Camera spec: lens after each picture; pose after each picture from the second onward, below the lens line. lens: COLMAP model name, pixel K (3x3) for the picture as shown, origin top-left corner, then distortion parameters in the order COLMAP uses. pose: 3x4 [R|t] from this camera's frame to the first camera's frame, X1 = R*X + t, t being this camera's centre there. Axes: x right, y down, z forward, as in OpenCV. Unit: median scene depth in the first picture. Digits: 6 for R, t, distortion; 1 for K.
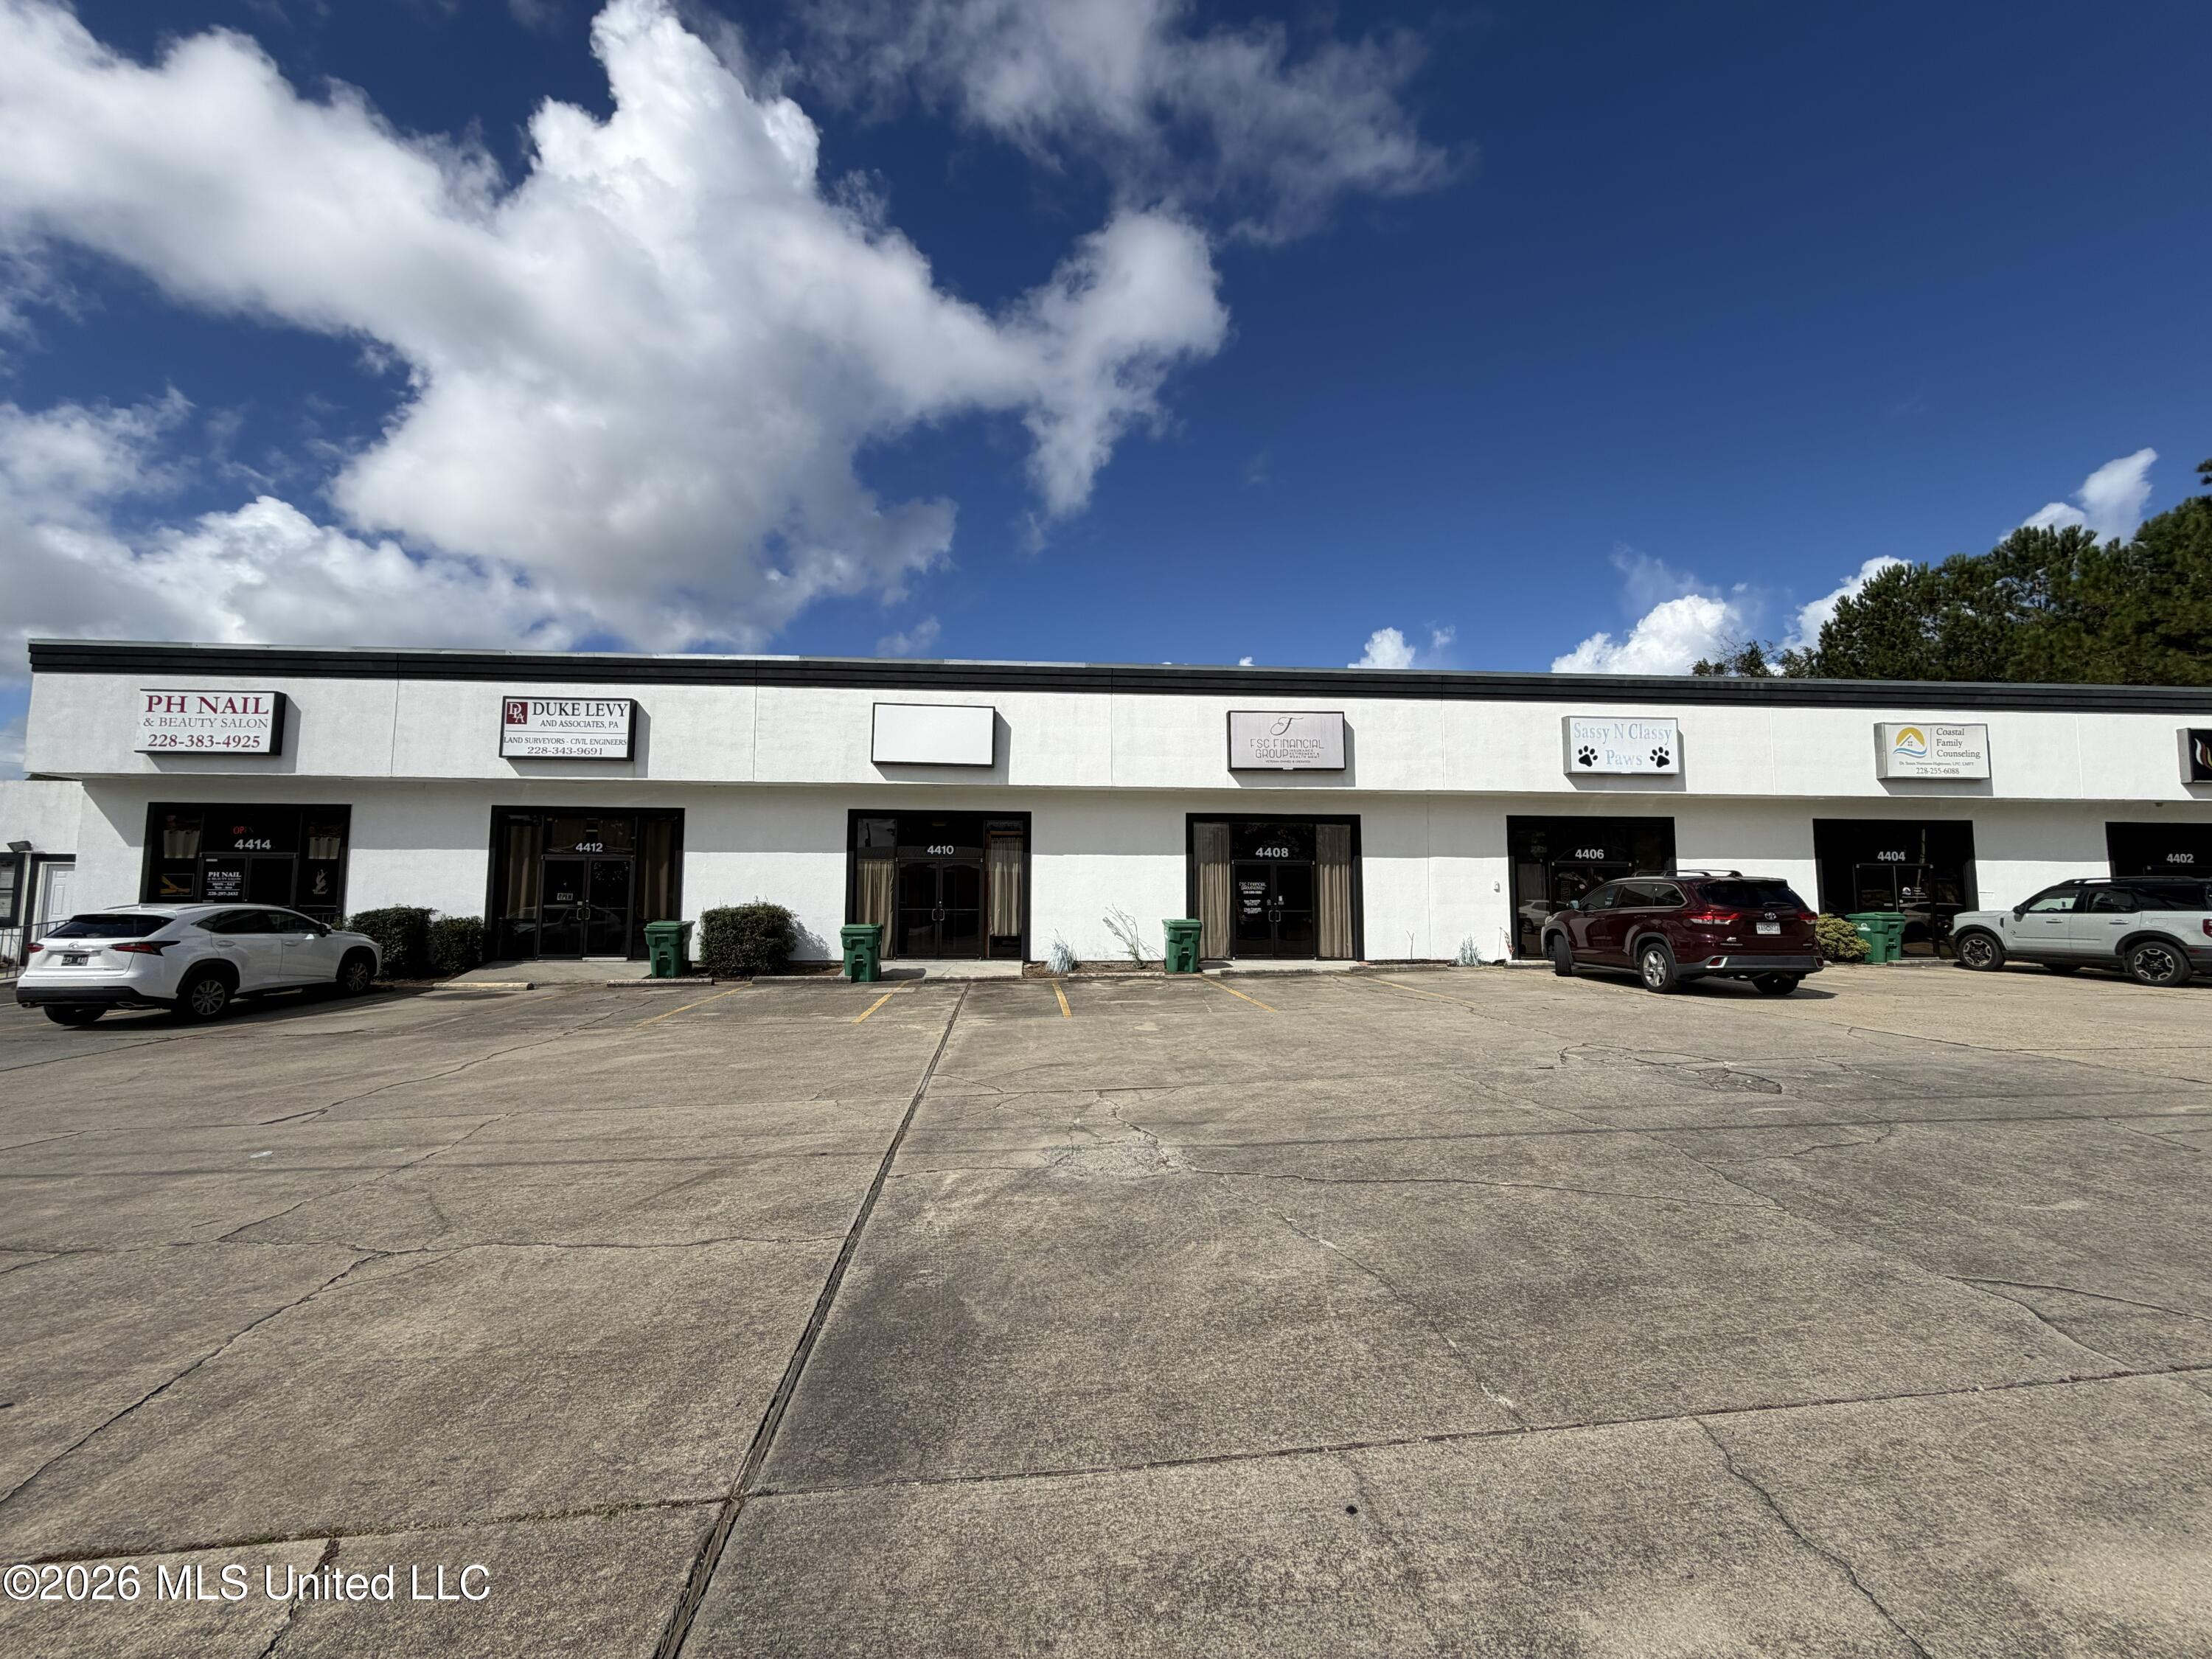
lens RADIAL K [[881.8, 0, 1104.6], [0, 881.8, 827.4], [0, 0, 1]] dist [-0.001798, -0.000409]
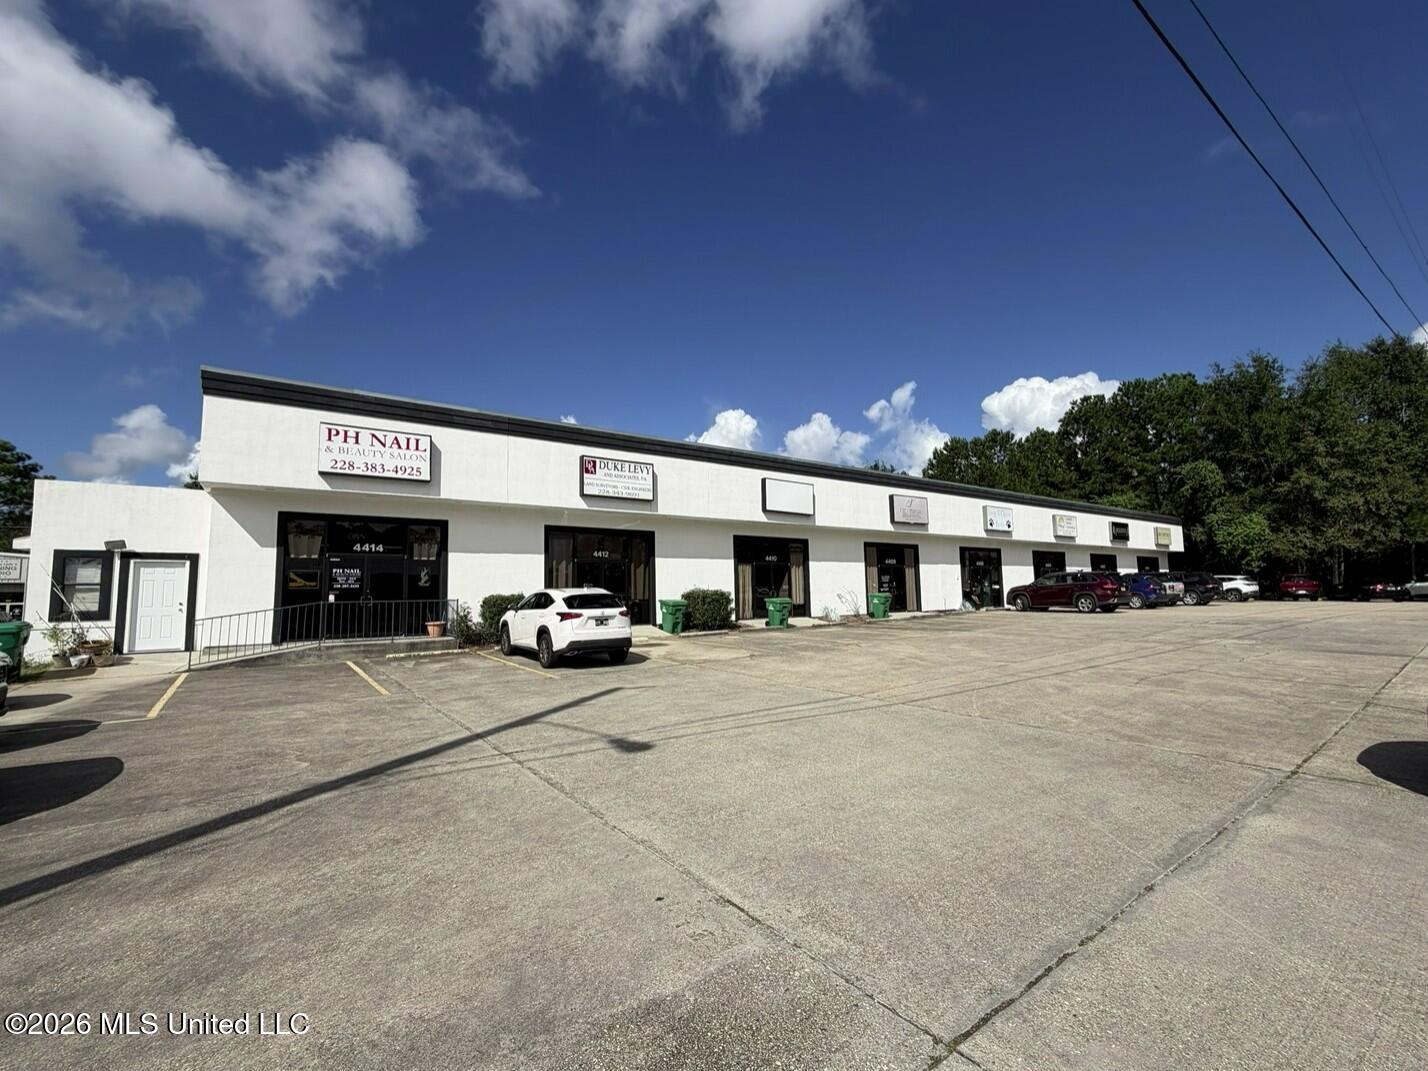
lens RADIAL K [[645.2, 0, 721.0], [0, 645.2, 534.2], [0, 0, 1]] dist [-0.000594, -0.000032]
pose [[0.836316, 0.033226, 0.547240, -1.022257], [-0.034060, 0.999383, -0.008625, -0.009472], [-0.547189, -0.011426, 0.836931, -0.065152]]
